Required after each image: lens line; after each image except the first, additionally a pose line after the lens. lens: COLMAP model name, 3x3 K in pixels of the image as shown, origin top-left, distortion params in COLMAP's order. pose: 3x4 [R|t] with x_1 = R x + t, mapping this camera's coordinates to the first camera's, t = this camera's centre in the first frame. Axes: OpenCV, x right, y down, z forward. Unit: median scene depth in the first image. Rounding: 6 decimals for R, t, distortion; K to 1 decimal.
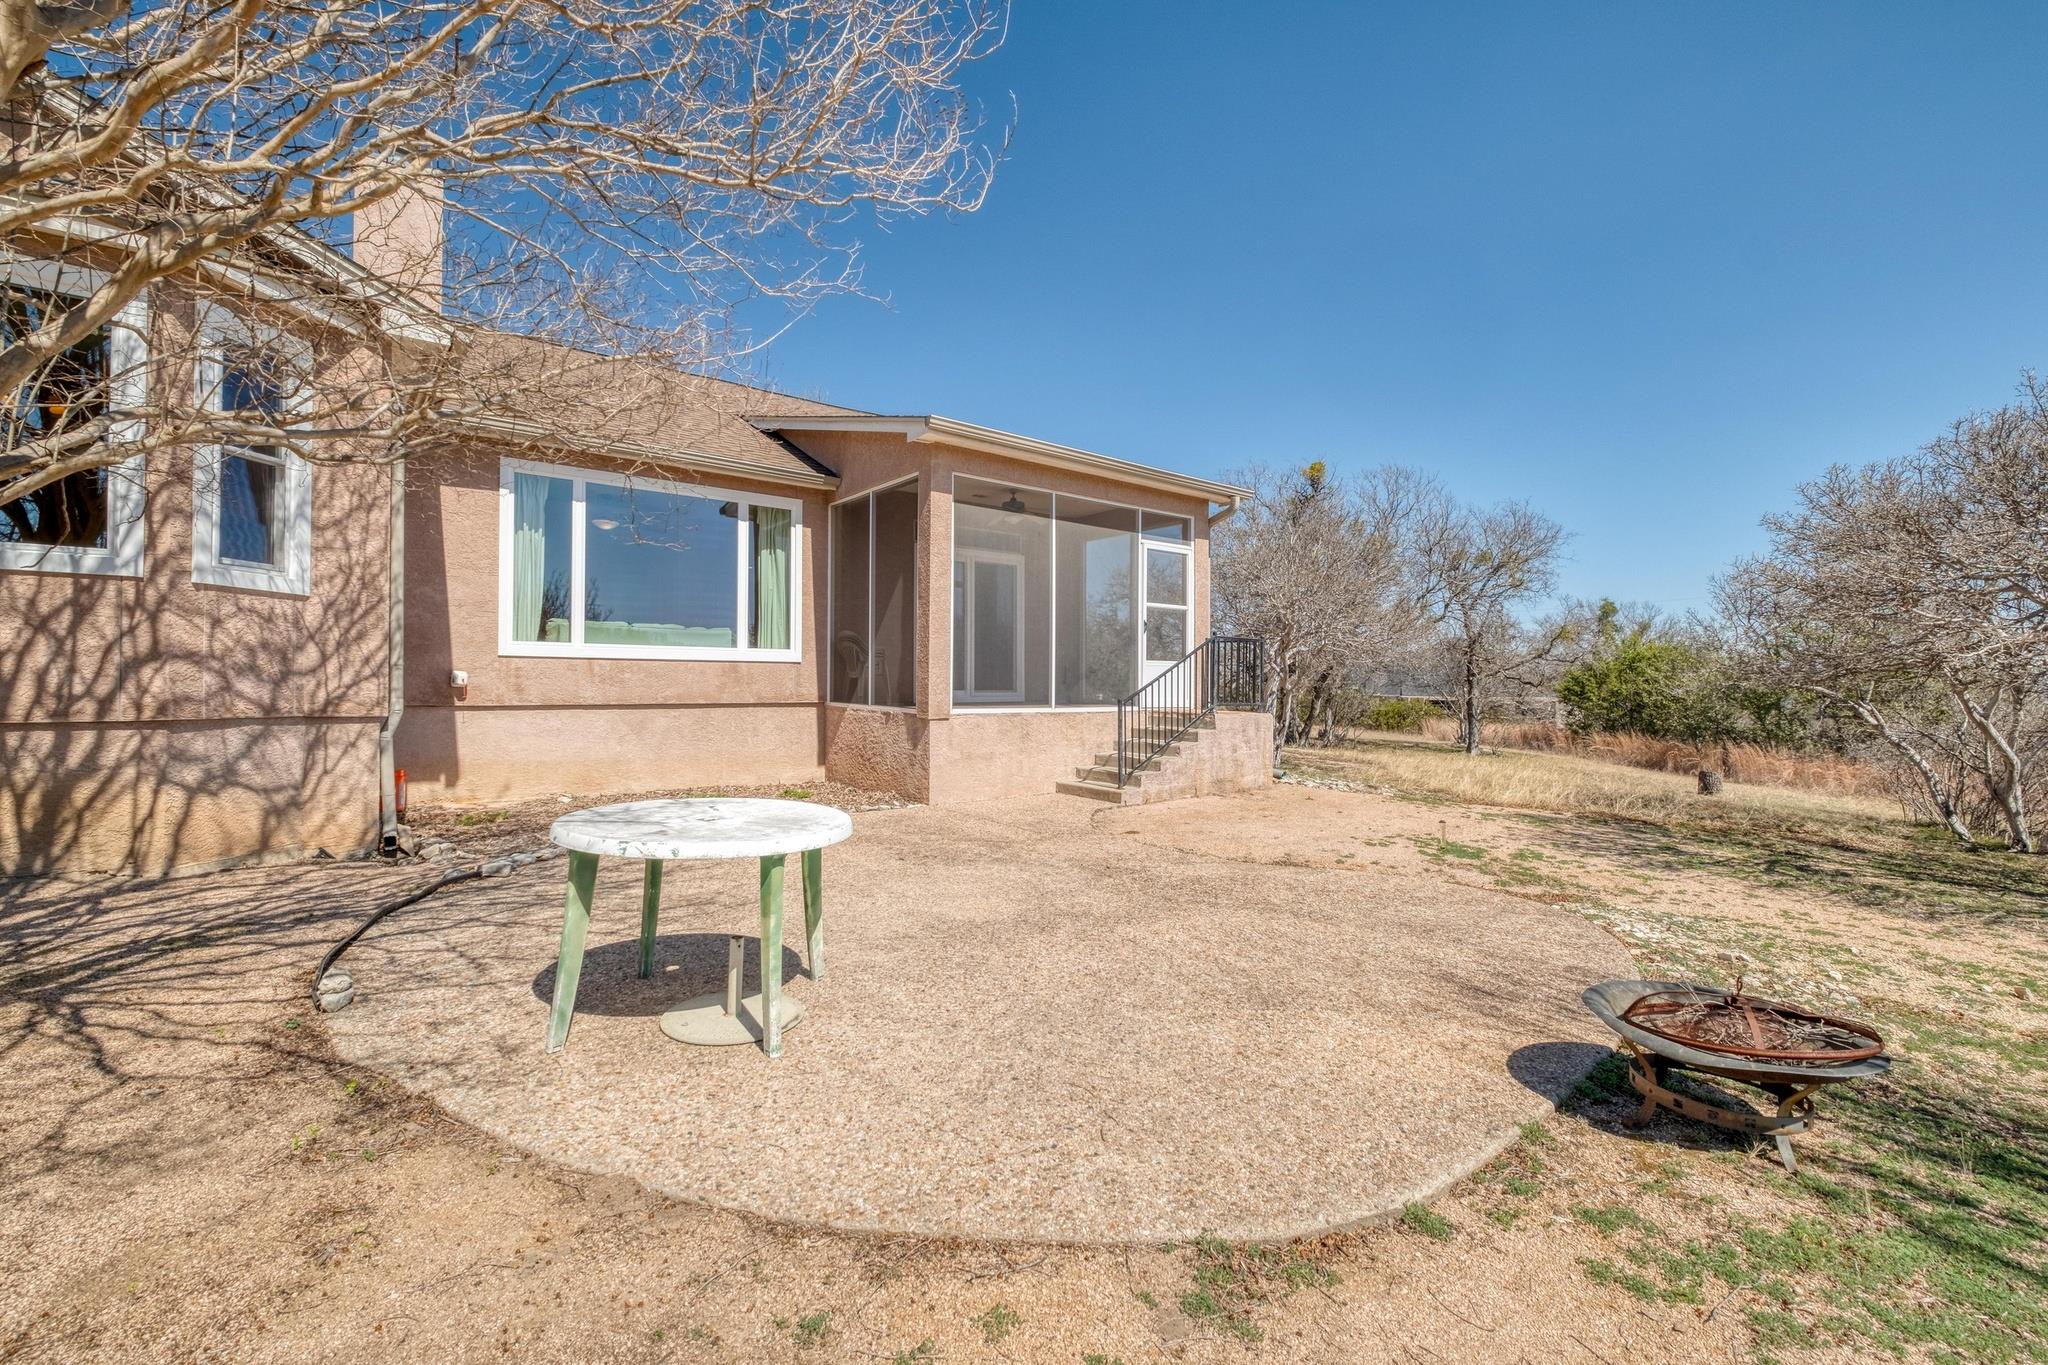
lens RADIAL K [[879.1, 0, 1033.0], [0, 879.1, 680.2], [0, 0, 1]] dist [0.003047, -0.003538]
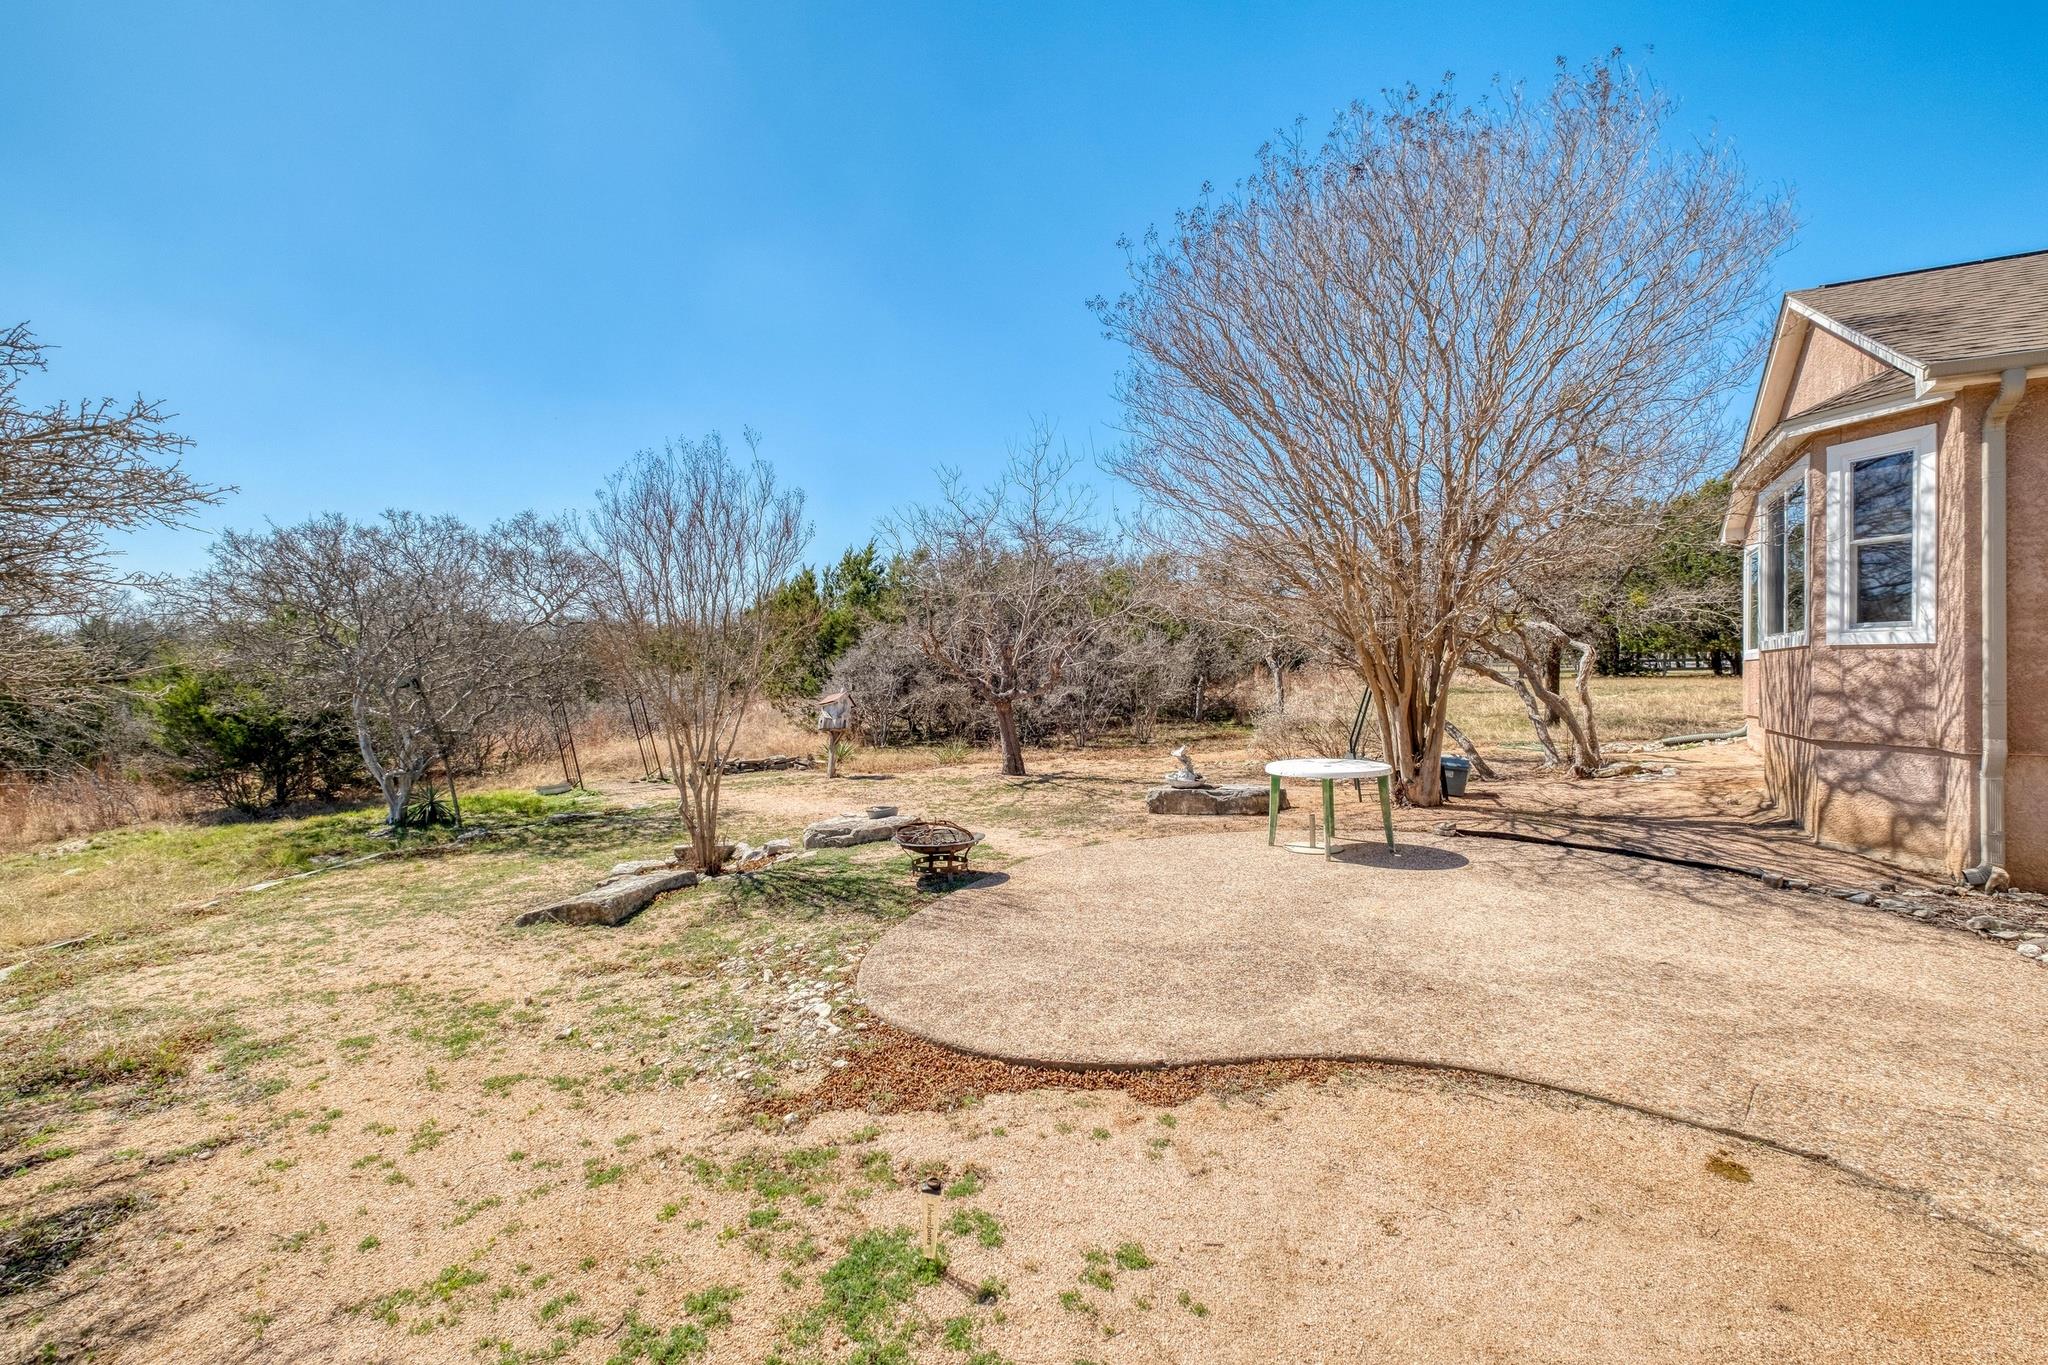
lens RADIAL K [[879.1, 0, 1020.0], [0, 879.1, 674.4], [0, 0, 1]] dist [0.003047, -0.003538]
pose [[-0.939327, -0.015483, -0.342674, 0.662720], [-0.016480, 0.999864, 0.000000, -0.030416], [0.342628, 0.005647, -0.939454, 1.573225]]
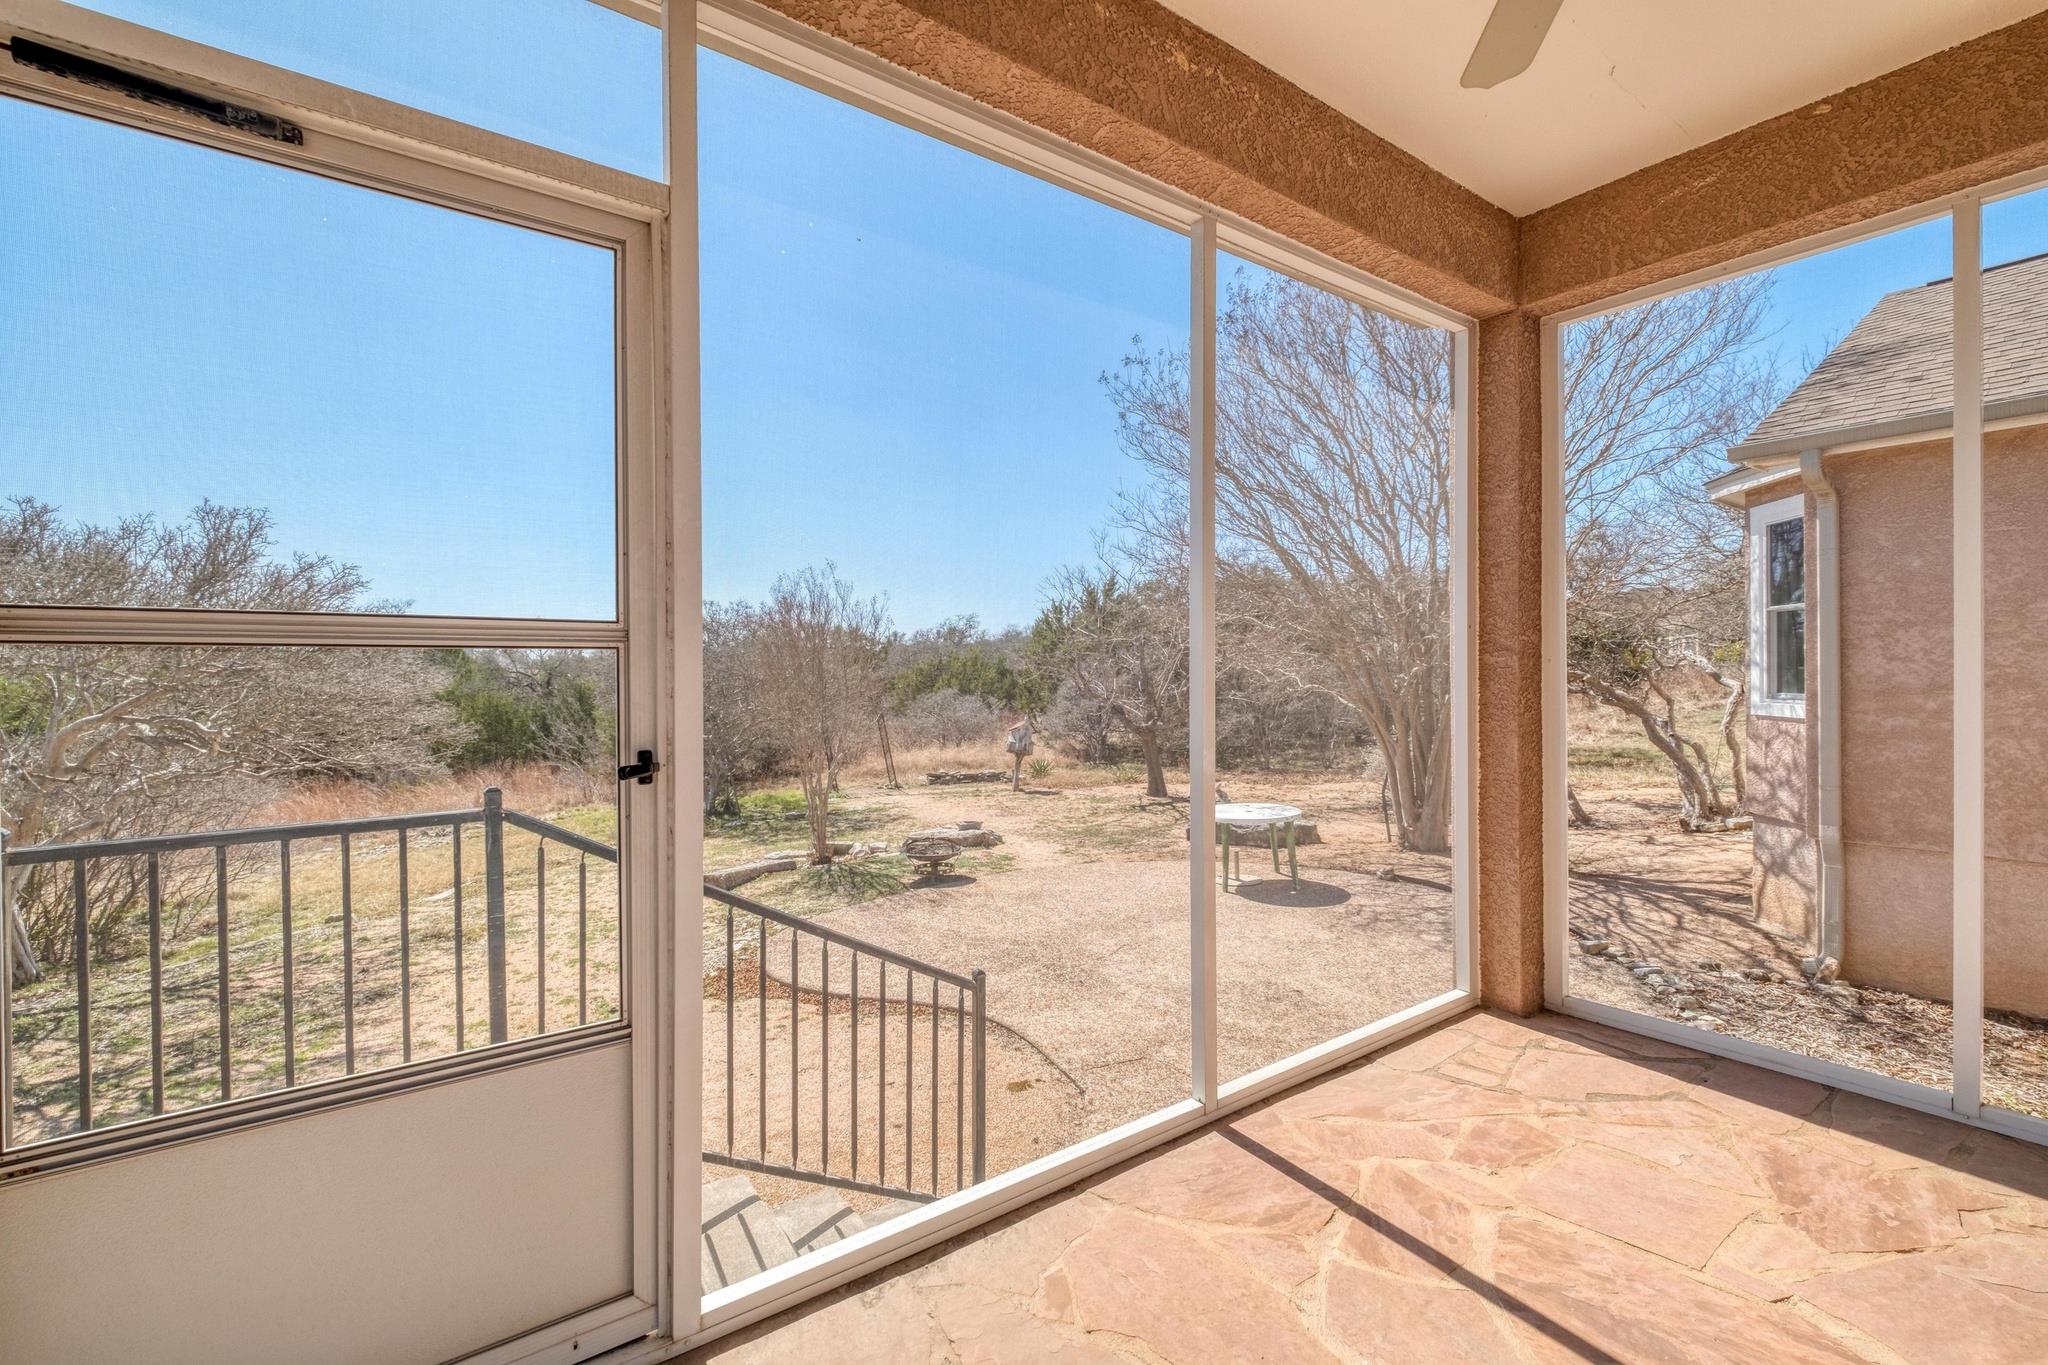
lens RADIAL K [[879.1, 0, 1014.9], [0, 879.1, 677.7], [0, 0, 1]] dist [0.003047, -0.003538]
pose [[-0.997584, -0.002727, 0.069410, 0.098890], [-0.001980, 0.999940, 0.010817, -0.147234], [-0.069436, 0.010654, -0.997530, 2.045242]]
